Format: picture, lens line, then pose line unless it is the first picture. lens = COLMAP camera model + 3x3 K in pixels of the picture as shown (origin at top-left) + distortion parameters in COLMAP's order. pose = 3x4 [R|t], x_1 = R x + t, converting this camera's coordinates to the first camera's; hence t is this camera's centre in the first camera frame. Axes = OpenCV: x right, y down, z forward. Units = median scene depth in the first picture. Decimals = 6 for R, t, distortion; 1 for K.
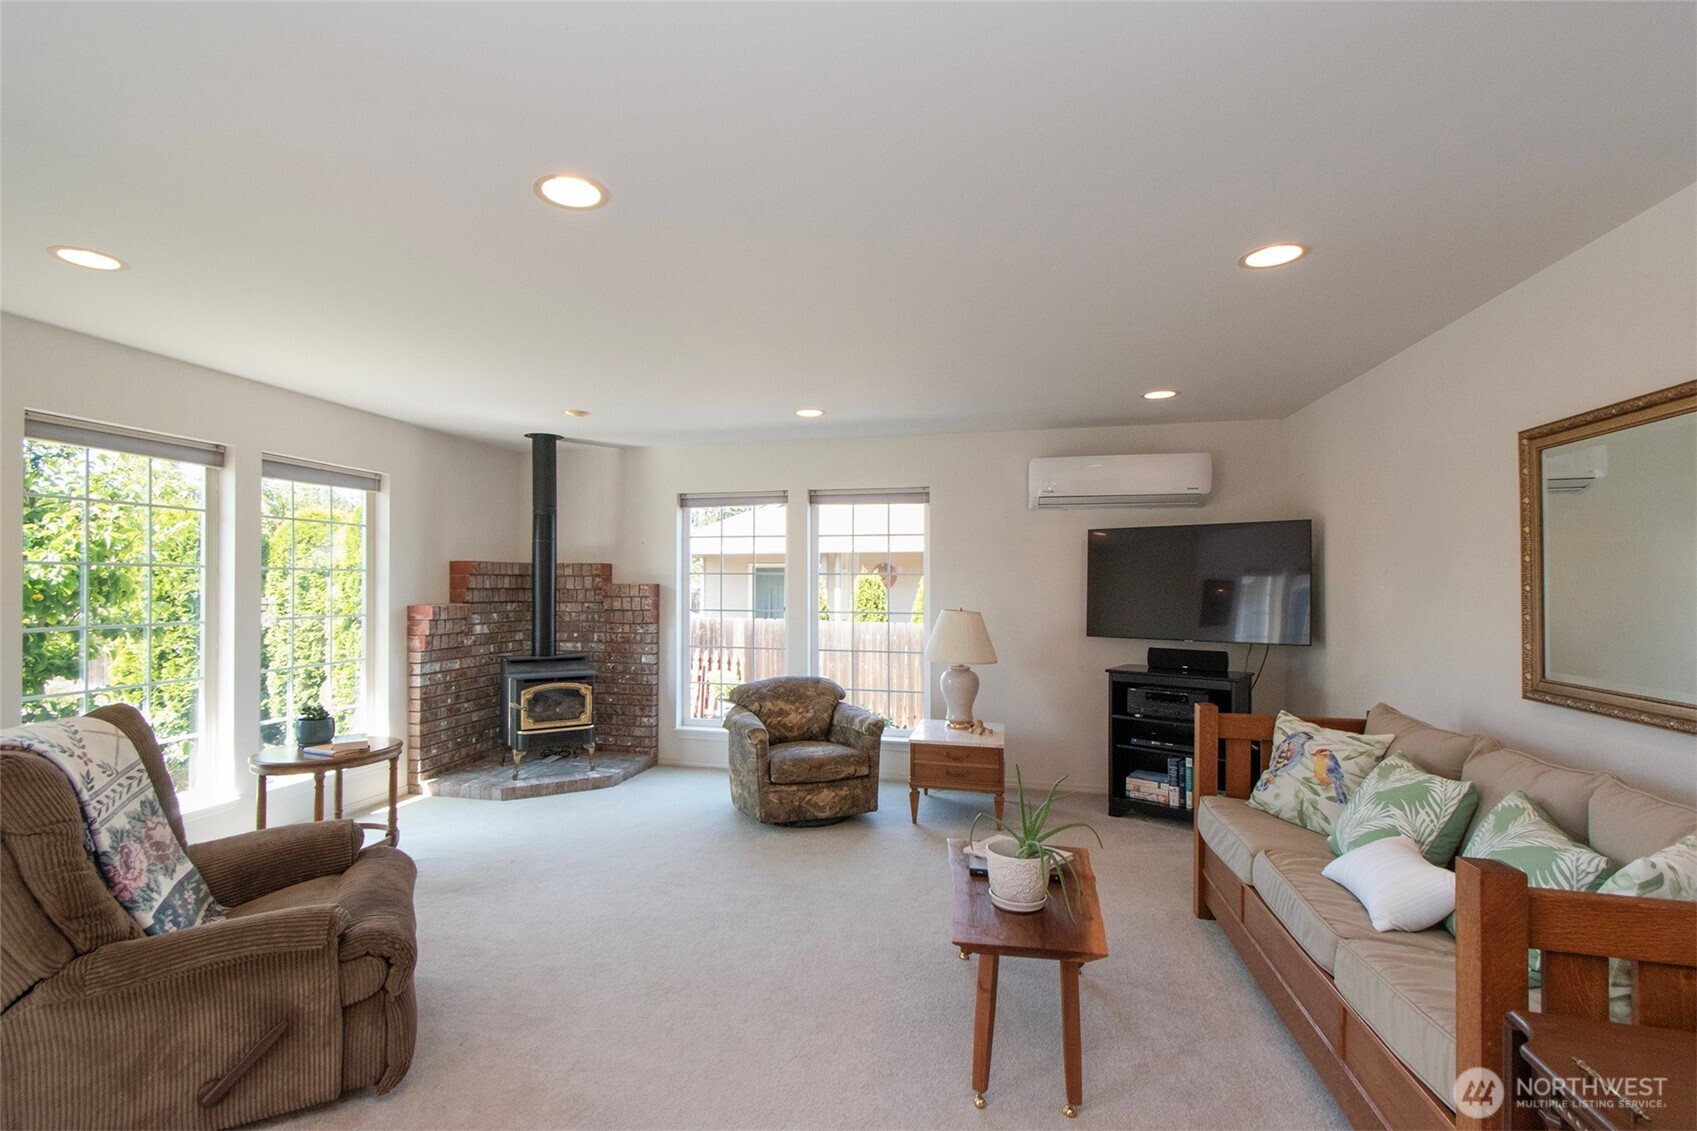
lens RADIAL K [[779.6, 0, 791.5], [0, 779.6, 584.7], [0, 0, 1]] dist [-0.000117, -0.000247]
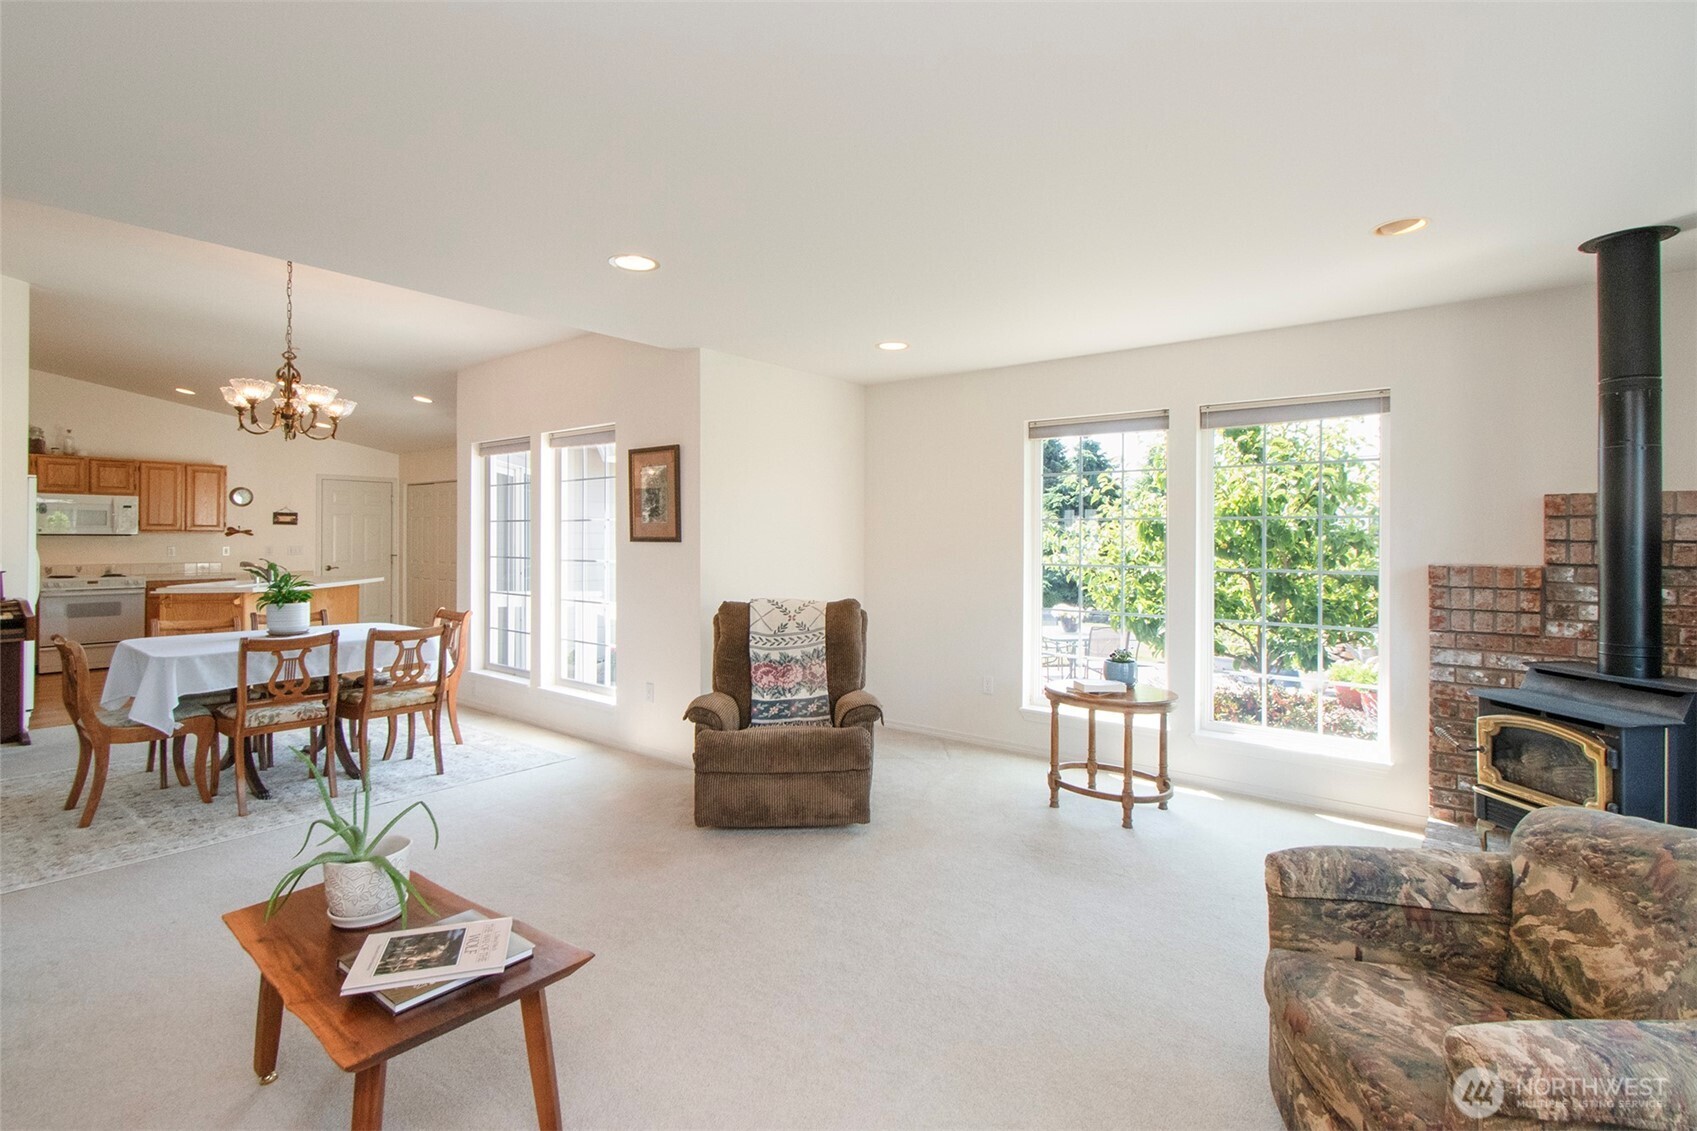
lens RADIAL K [[805.3, 0, 852.2], [0, 805.3, 537.0], [0, 0, 1]] dist [0.002470, 0.000187]
pose [[-0.401728, -0.006564, -0.915735, 0.391066], [-0.006855, 0.999968, -0.004160, 0.008982], [0.915733, 0.004607, -0.401760, 0.818792]]
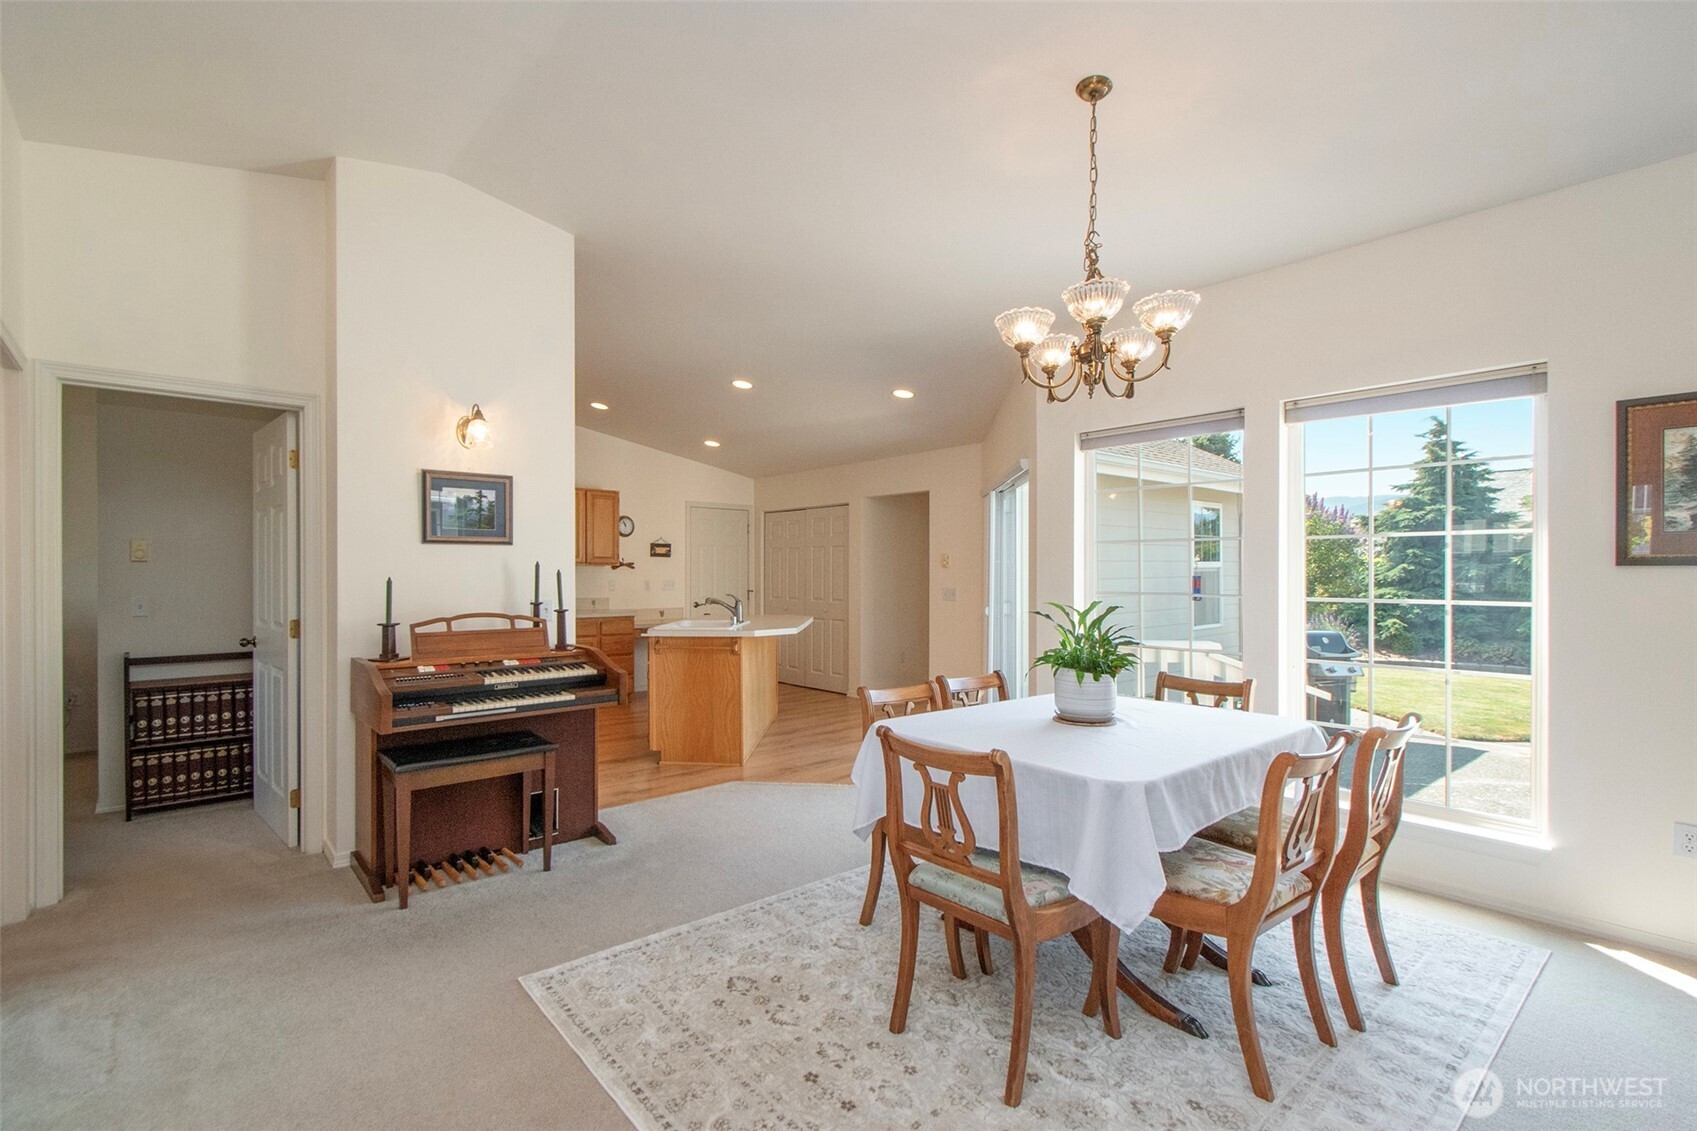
lens RADIAL K [[769.3, 0, 796.4], [0, 769.3, 582.7], [0, 0, 1]] dist [-0.001402, -0.000326]
pose [[-0.586680, 0.002838, -0.809814, 0.353082], [-0.005639, 0.999955, 0.007590, 0.022698], [0.809799, 0.009019, -0.586638, 0.023291]]
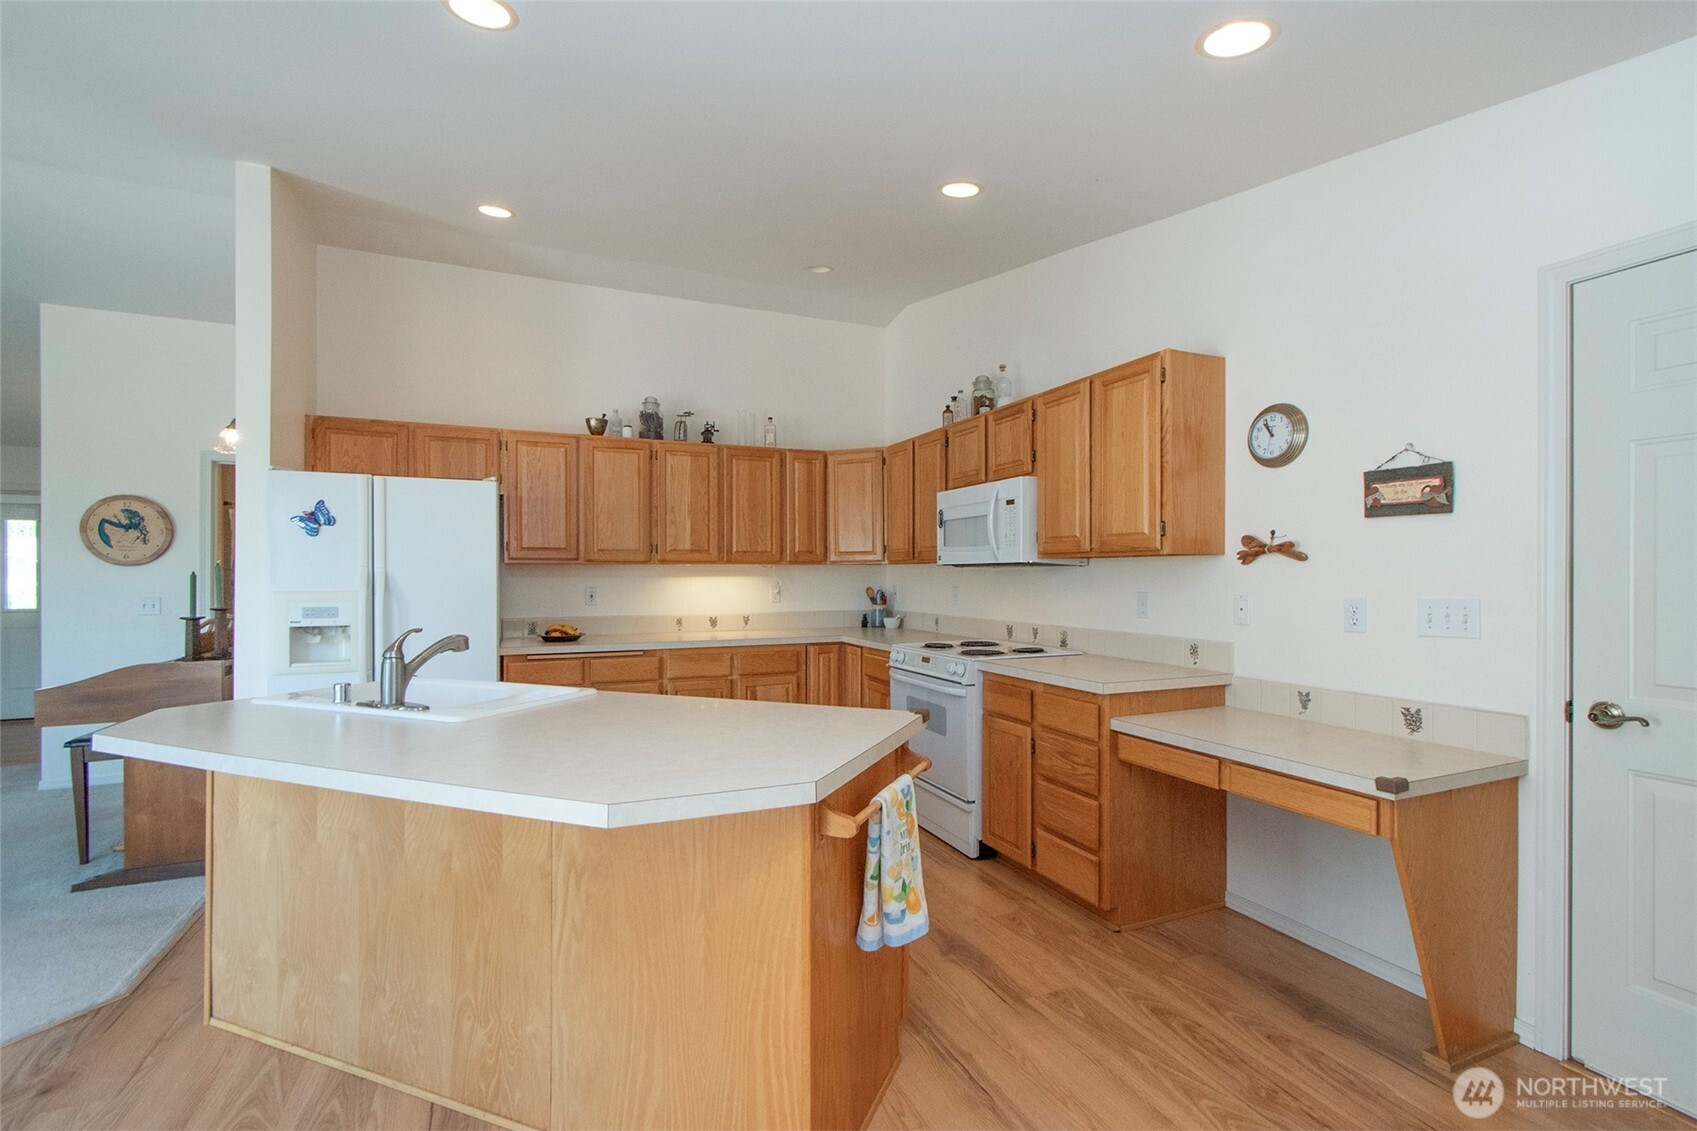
lens RADIAL K [[748.1, 0, 836.5], [0, 748.1, 582.0], [0, 0, 1]] dist [-0.001187, -0.000325]
pose [[-0.610590, -0.009410, 0.791891, -0.981674], [-0.002889, 0.999949, 0.009655, 0.017927], [-0.791941, 0.003608, -0.610587, -0.648875]]
